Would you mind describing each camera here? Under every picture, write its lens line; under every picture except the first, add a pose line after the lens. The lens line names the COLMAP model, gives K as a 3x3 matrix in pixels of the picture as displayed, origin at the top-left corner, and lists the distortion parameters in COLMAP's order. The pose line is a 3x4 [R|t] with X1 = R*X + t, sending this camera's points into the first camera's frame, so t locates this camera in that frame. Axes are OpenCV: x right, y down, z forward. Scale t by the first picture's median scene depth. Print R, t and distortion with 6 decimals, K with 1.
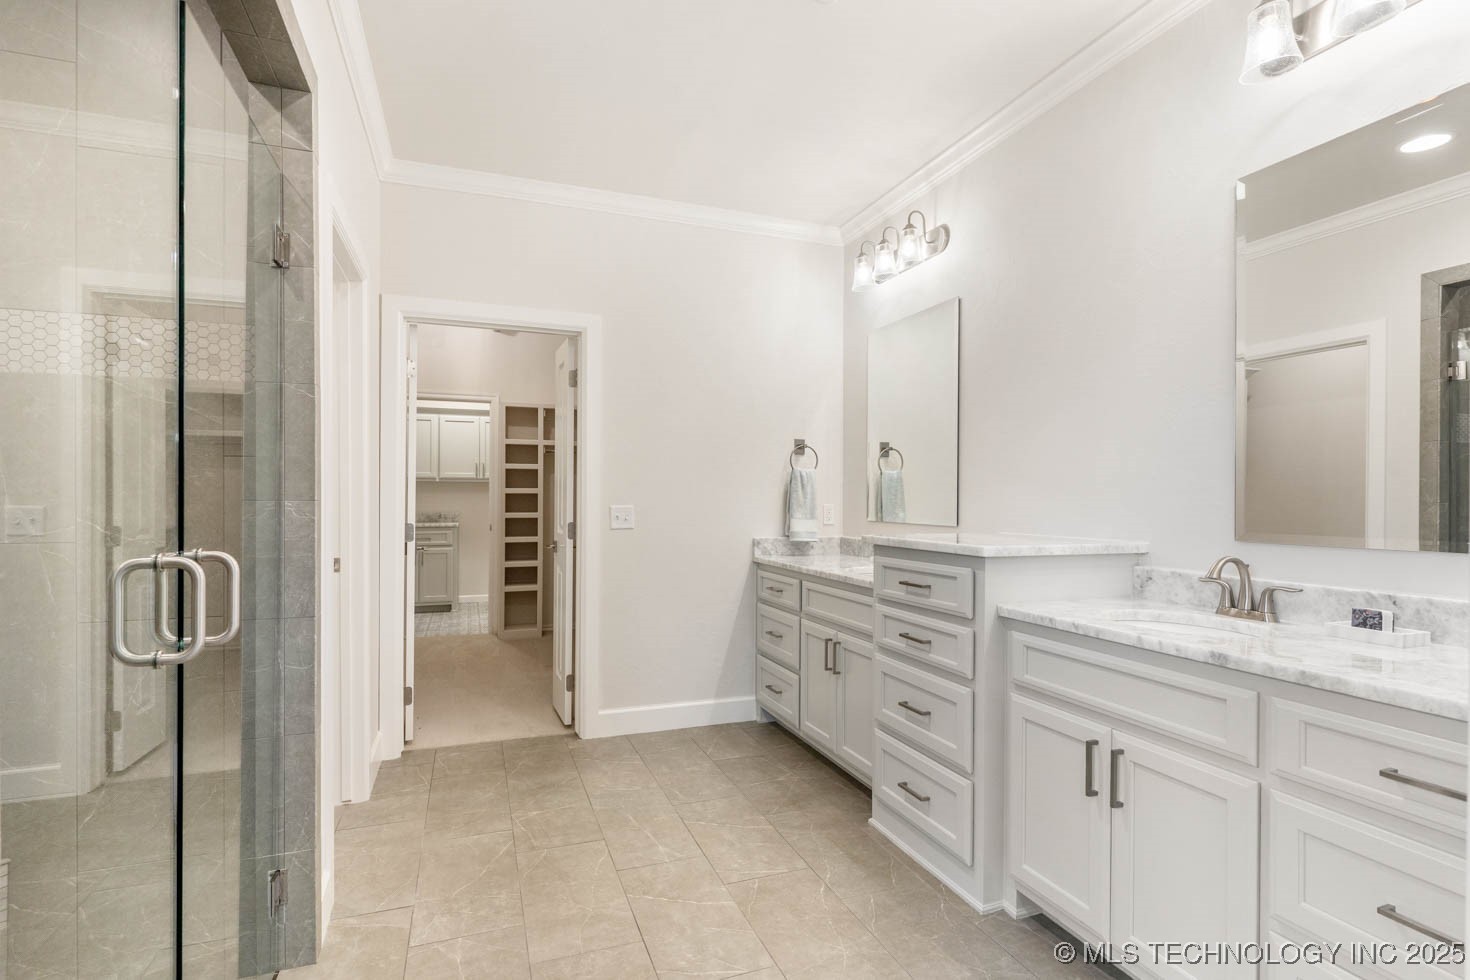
lens RADIAL K [[707.8, 0, 721.5], [0, 707.8, 496.2], [0, 0, 1]] dist [0.000344, 0.000739]
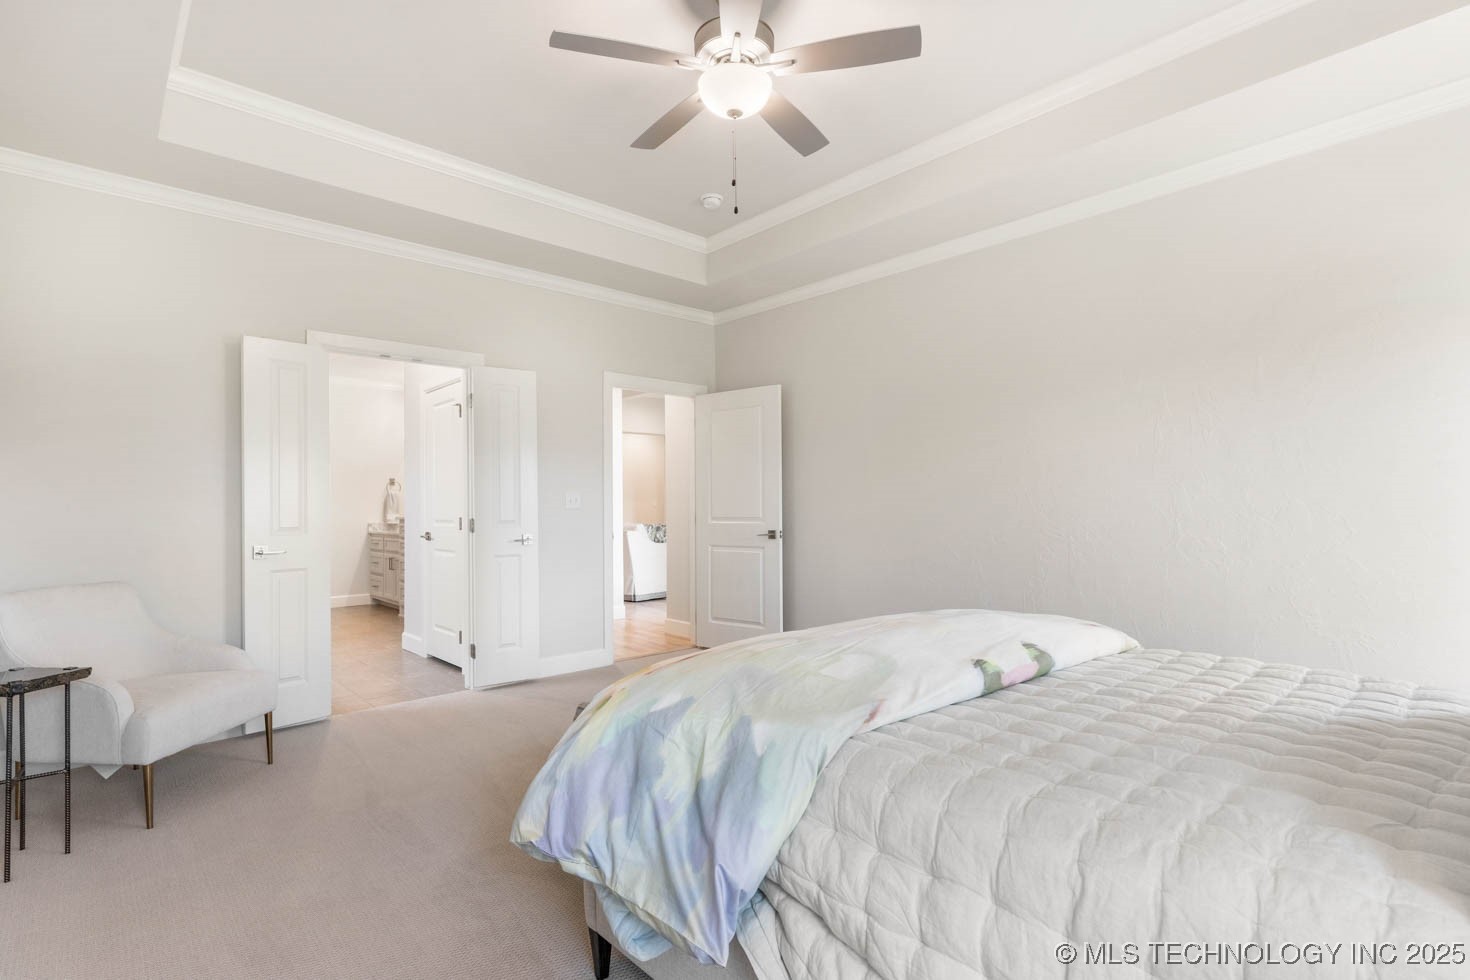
lens RADIAL K [[707.8, 0, 735.7], [0, 707.8, 493.2], [0, 0, 1]] dist [0.000344, 0.000739]
pose [[0.921598, -0.007911, 0.388066, 0.249789], [0.009818, 0.999948, -0.002932, -0.016618], [-0.388022, 0.006512, 0.921627, -1.541422]]
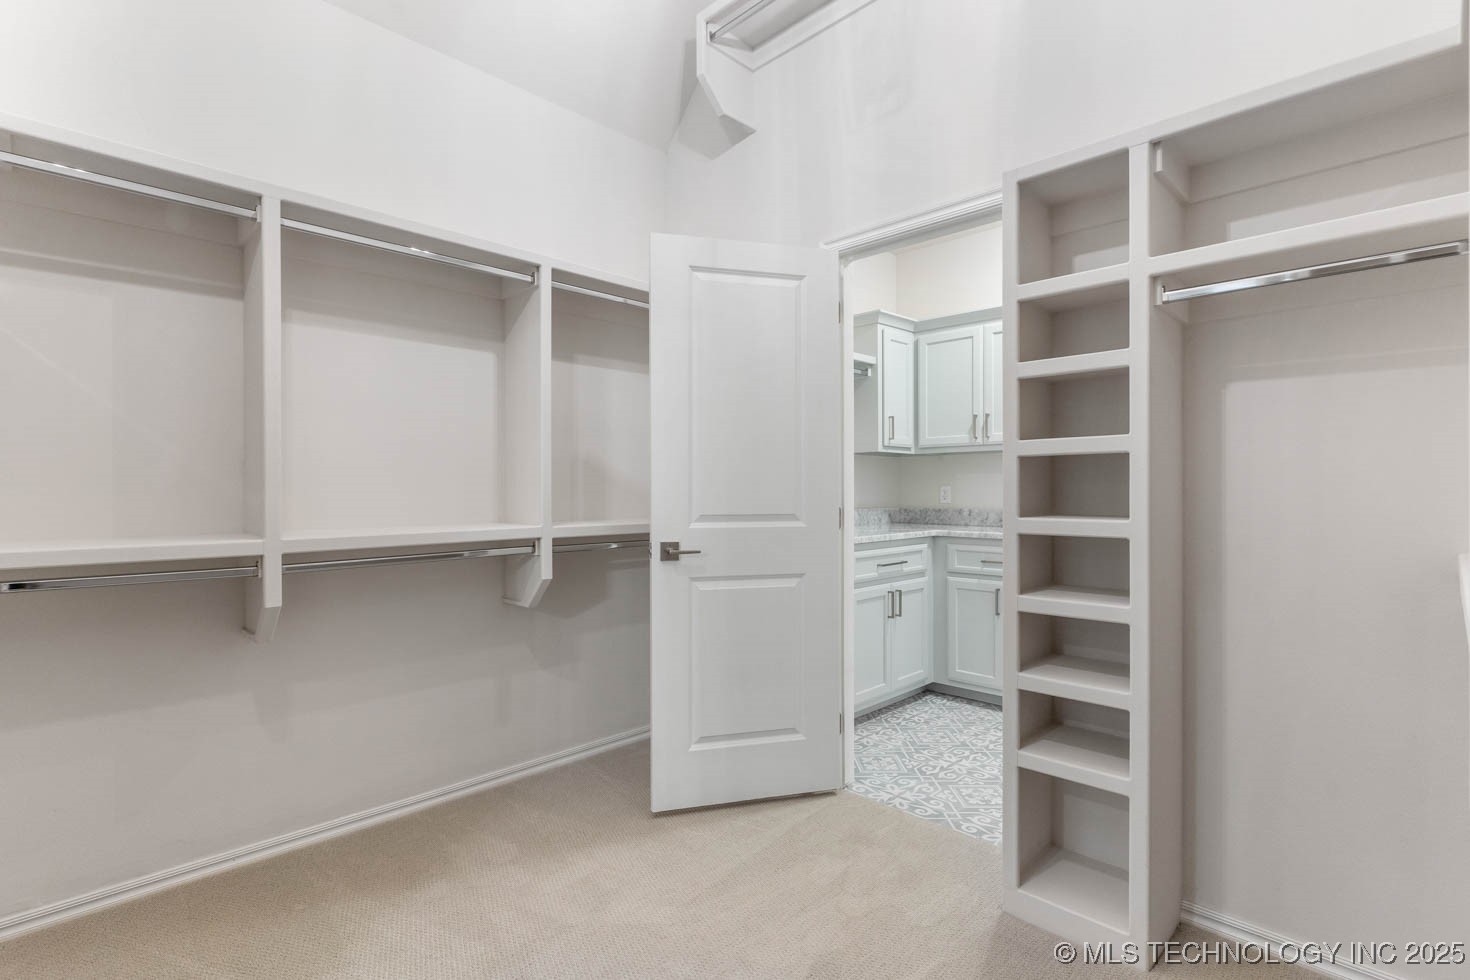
lens RADIAL K [[707.8, 0, 731.4], [0, 707.8, 491.4], [0, 0, 1]] dist [0.000344, 0.000739]
pose [[0.466422, 0.005425, -0.884546, -0.220244], [-0.003726, 0.999984, 0.004168, 0.029903], [0.884555, 0.001352, 0.466435, 1.956960]]
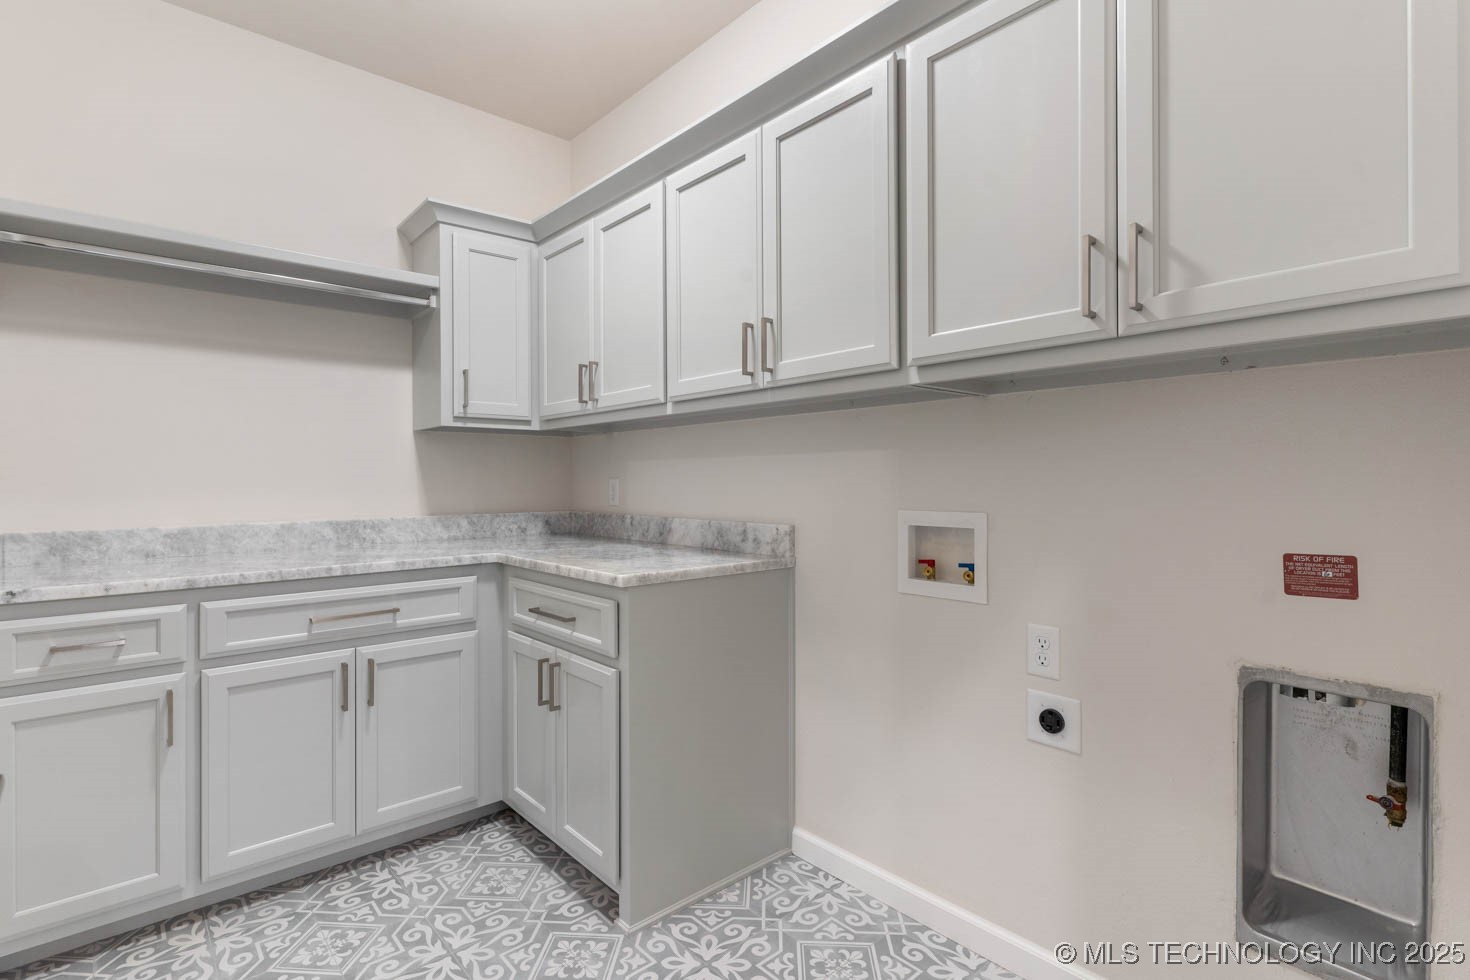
lens RADIAL K [[707.8, 0, 729.5], [0, 707.8, 476.0], [0, 0, 1]] dist [0.000344, 0.000739]
pose [[0.392902, -0.000203, -0.919580, -0.322967], [-0.000434, 1.000000, -0.000406, 0.022170], [0.919580, 0.000558, 0.392902, 2.573436]]
